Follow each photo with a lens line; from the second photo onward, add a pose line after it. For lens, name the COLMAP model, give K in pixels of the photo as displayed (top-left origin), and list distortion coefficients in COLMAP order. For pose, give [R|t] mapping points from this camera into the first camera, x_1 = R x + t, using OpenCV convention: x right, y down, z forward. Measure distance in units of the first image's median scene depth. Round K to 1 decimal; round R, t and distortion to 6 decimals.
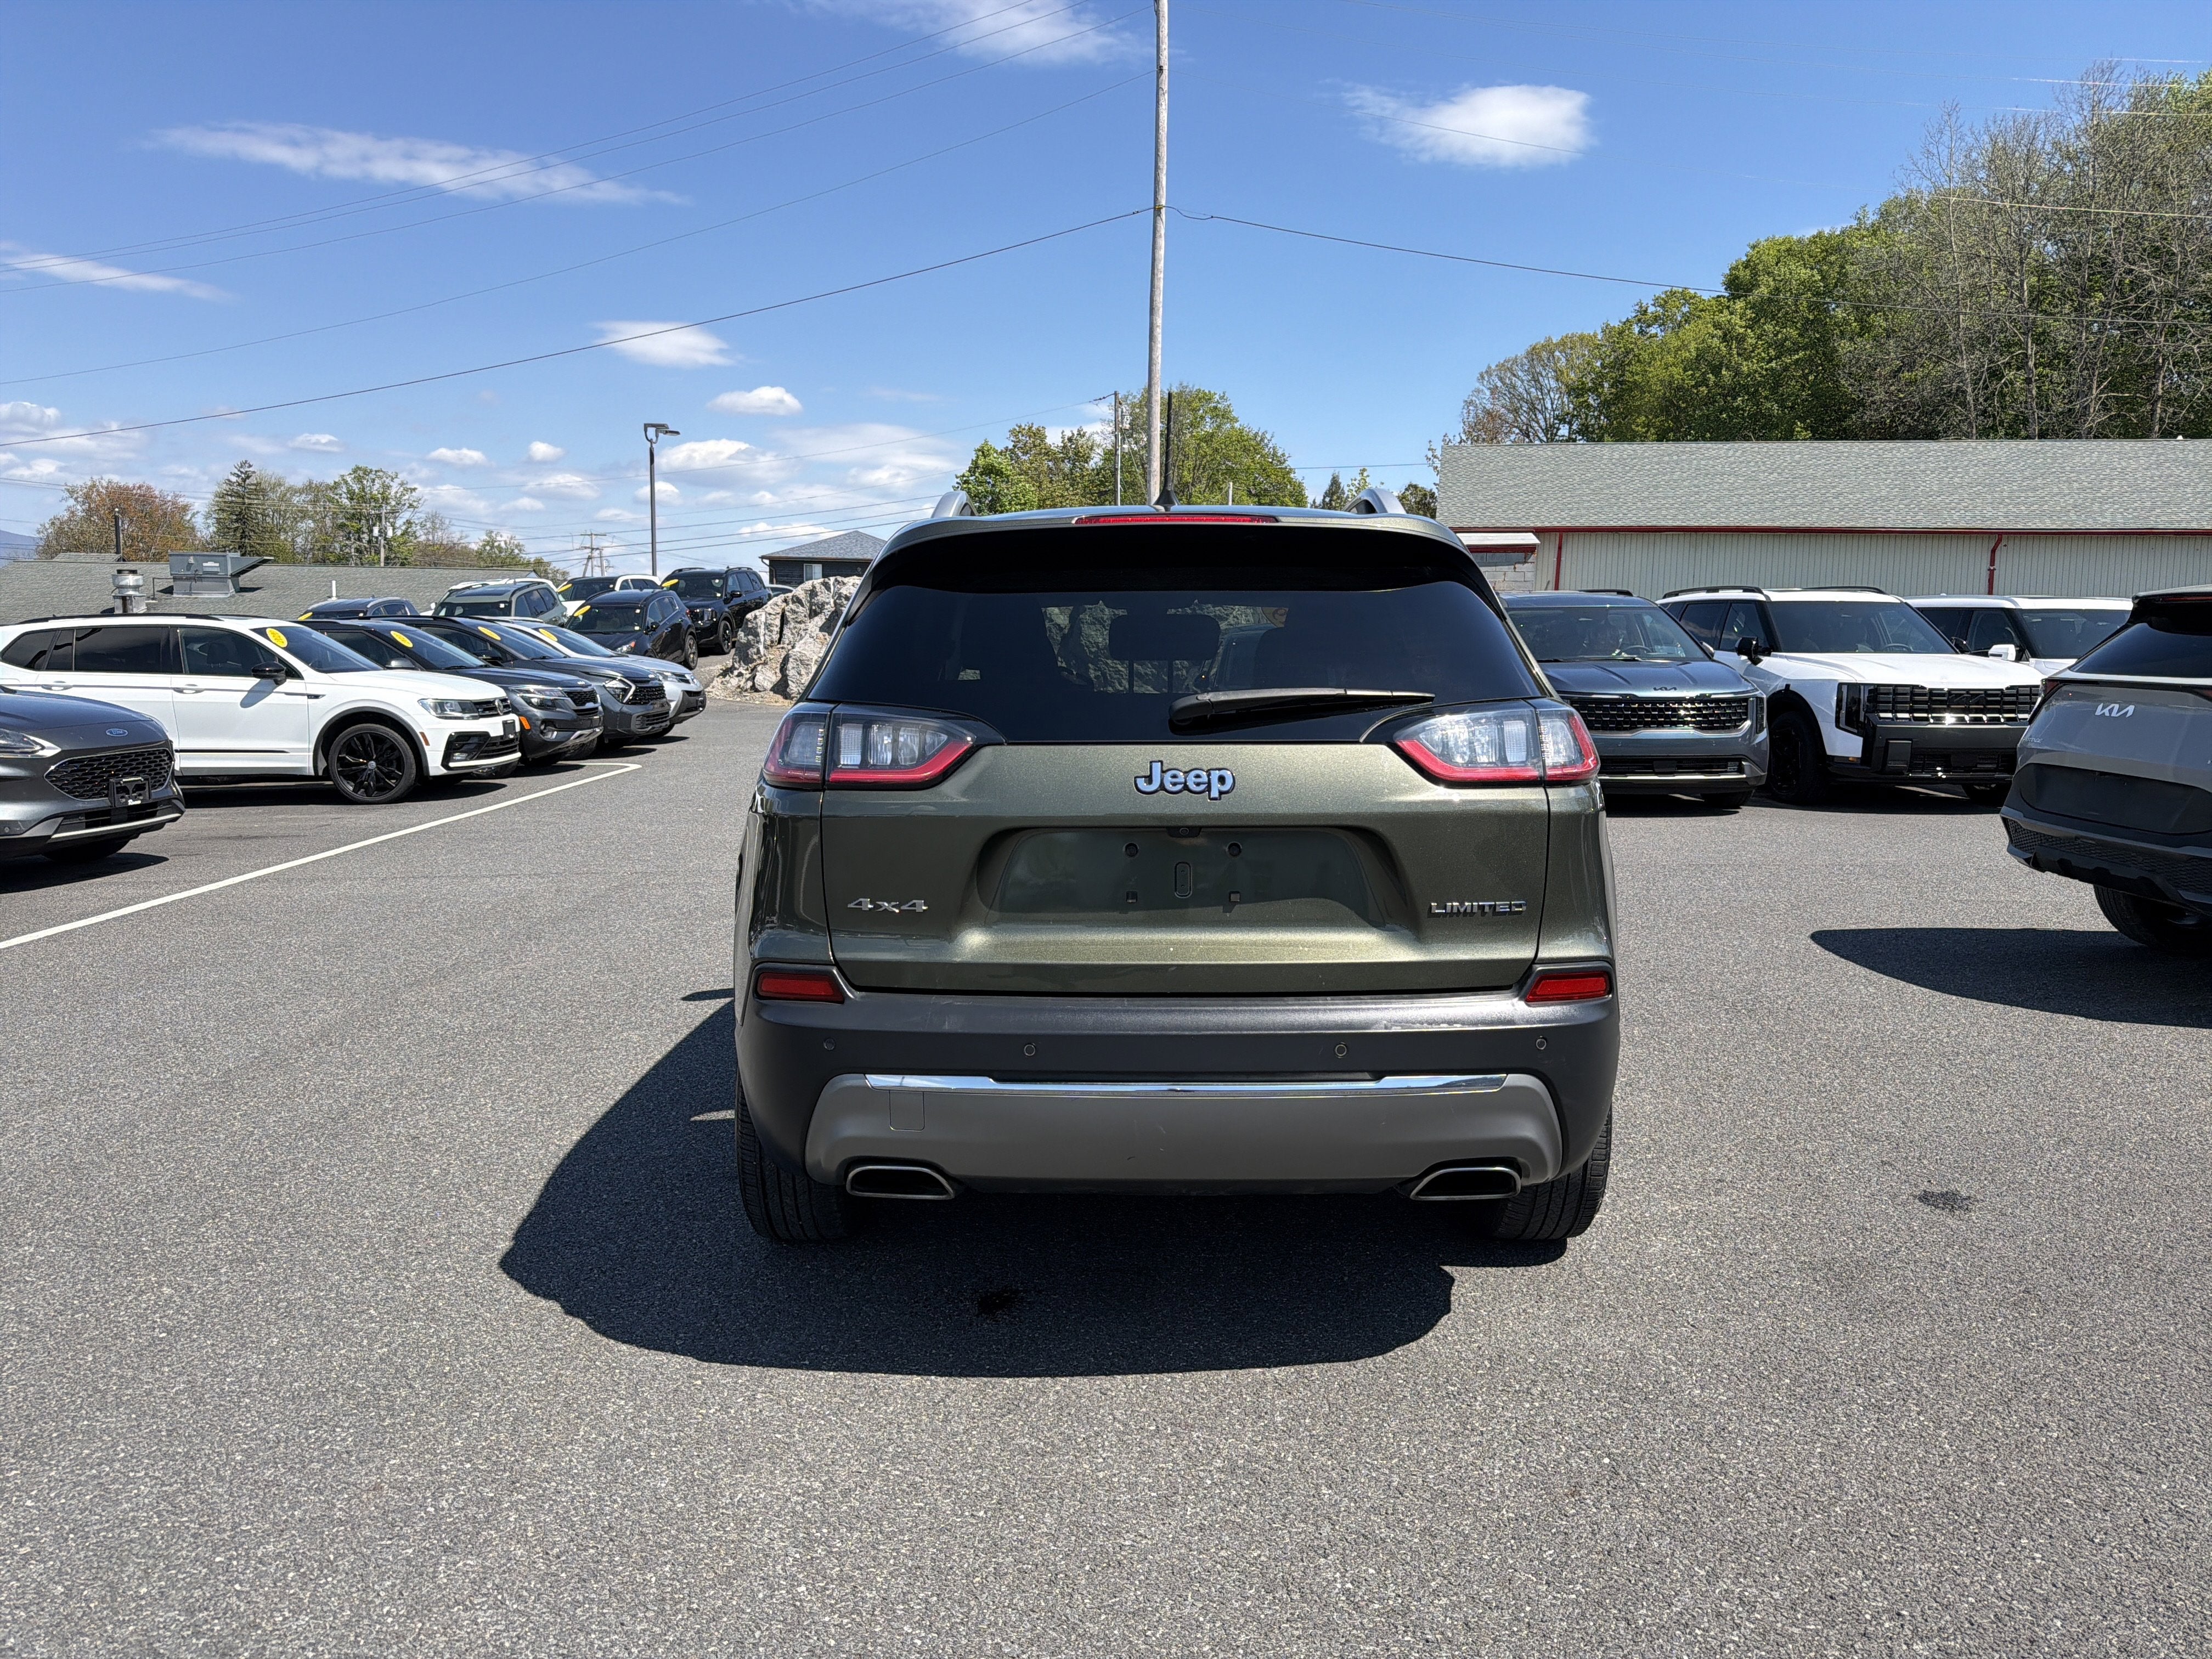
lens RADIAL K [[1575.2, 0, 1112.2], [0, 1575.2, 823.1], [0, 0, 1]] dist [0.003520, -0.007205]
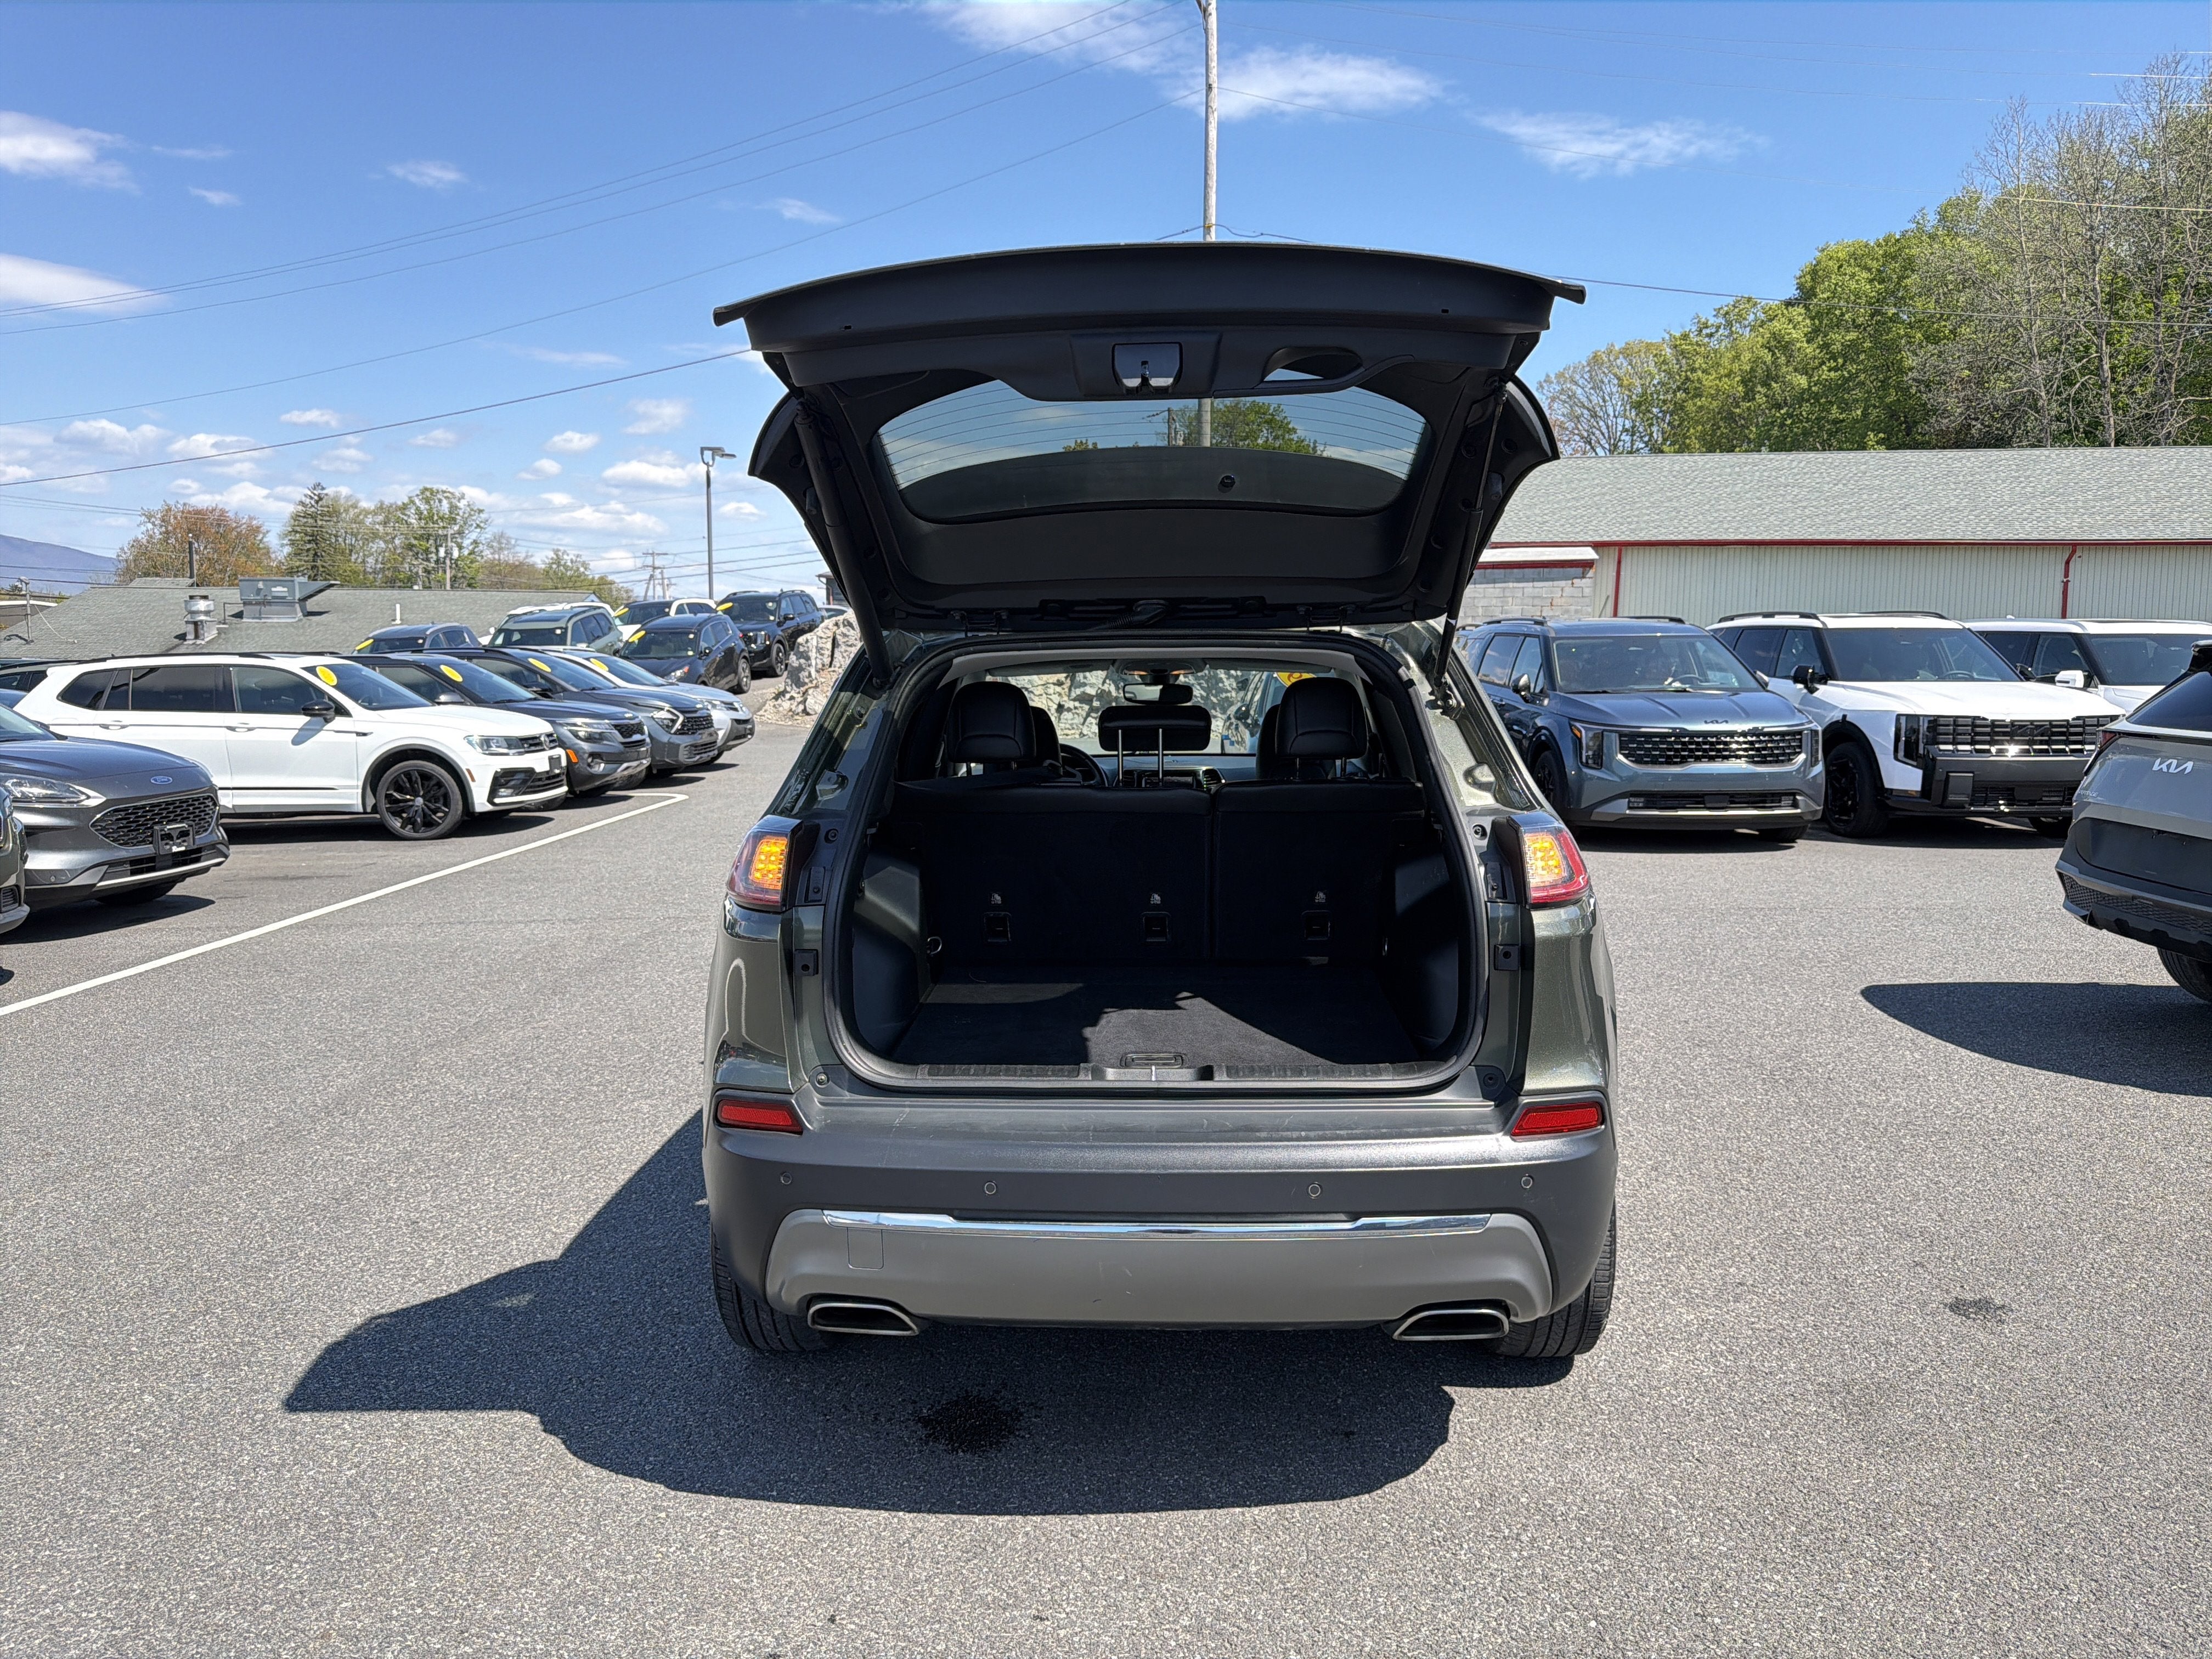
lens RADIAL K [[1579.4, 0, 1112.7], [0, 1579.4, 826.1], [0, 0, 1]] dist [-0.000442, -0.003806]
pose [[0.999311, -0.002379, -0.037031, 0.011147], [0.002162, 0.999980, -0.005916, -0.013716], [0.037044, 0.005831, 0.999297, 0.005962]]
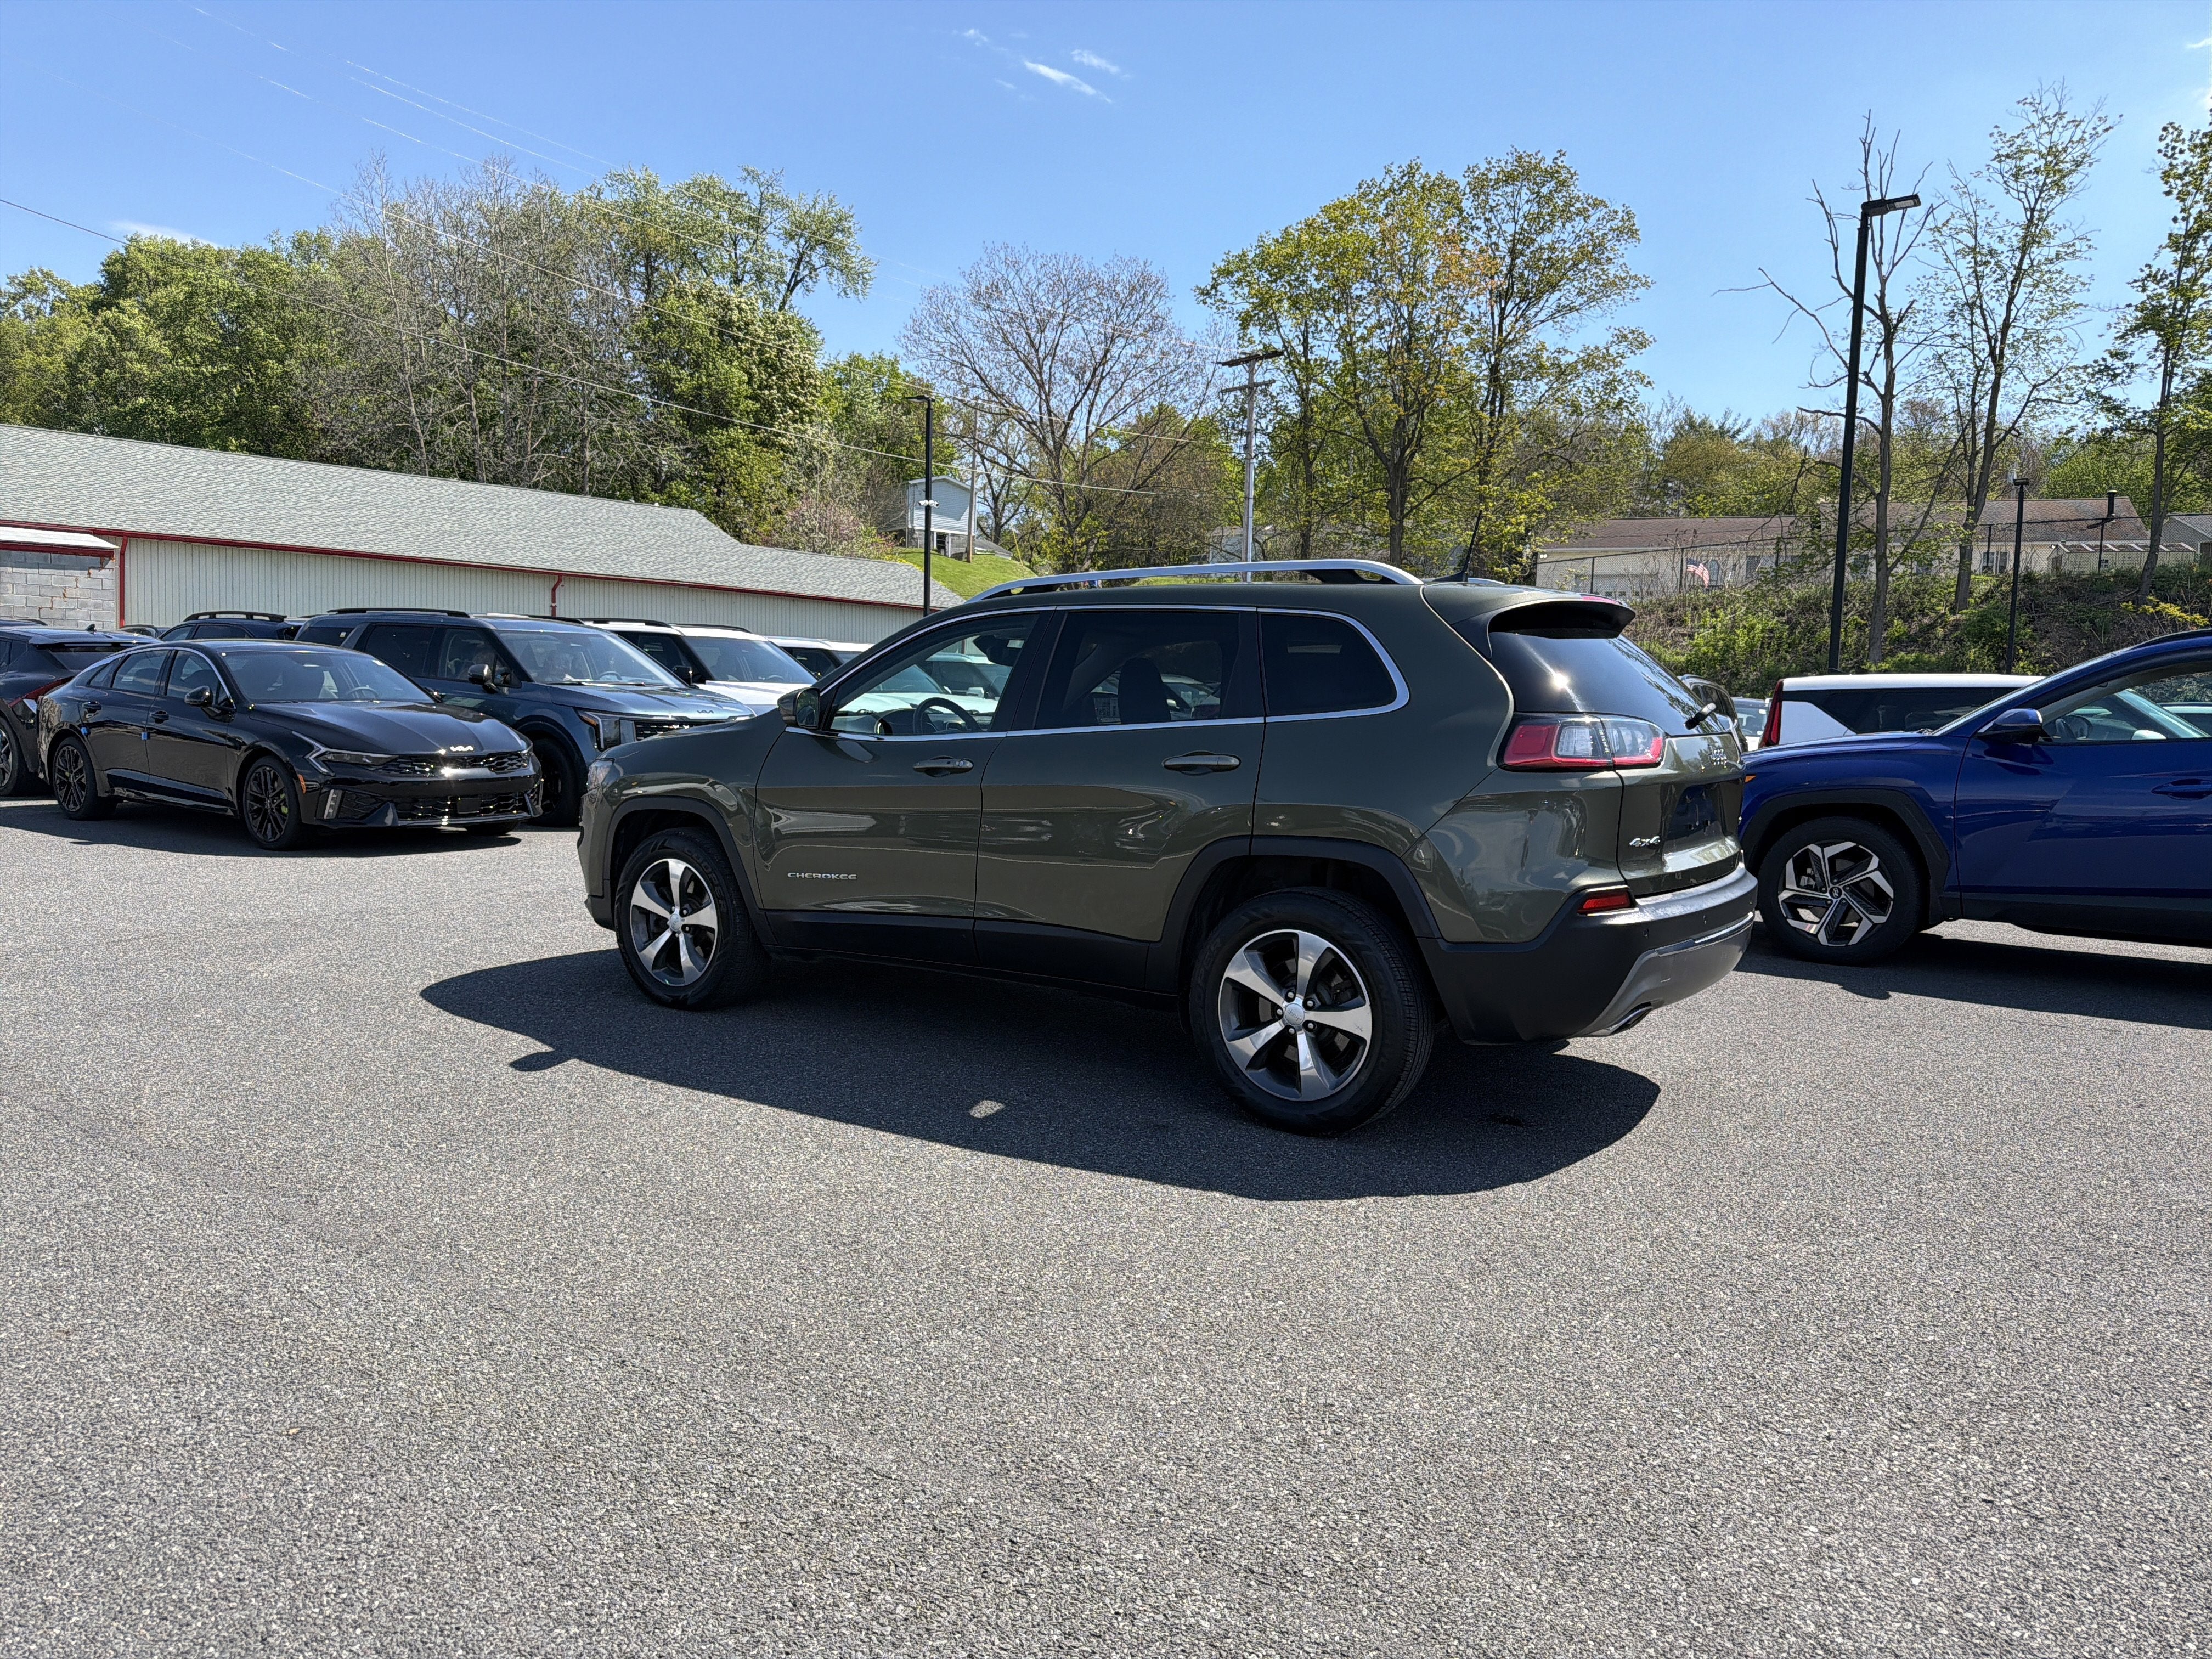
lens RADIAL K [[1571.9, 0, 1107.5], [0, 1571.9, 840.5], [0, 0, 1]] dist [0.006211, -0.011393]
pose [[0.577758, -0.065545, 0.813572, -0.348644], [0.069684, 0.997092, 0.030844, -0.007069], [-0.813228, 0.038872, 0.580646, 0.104232]]
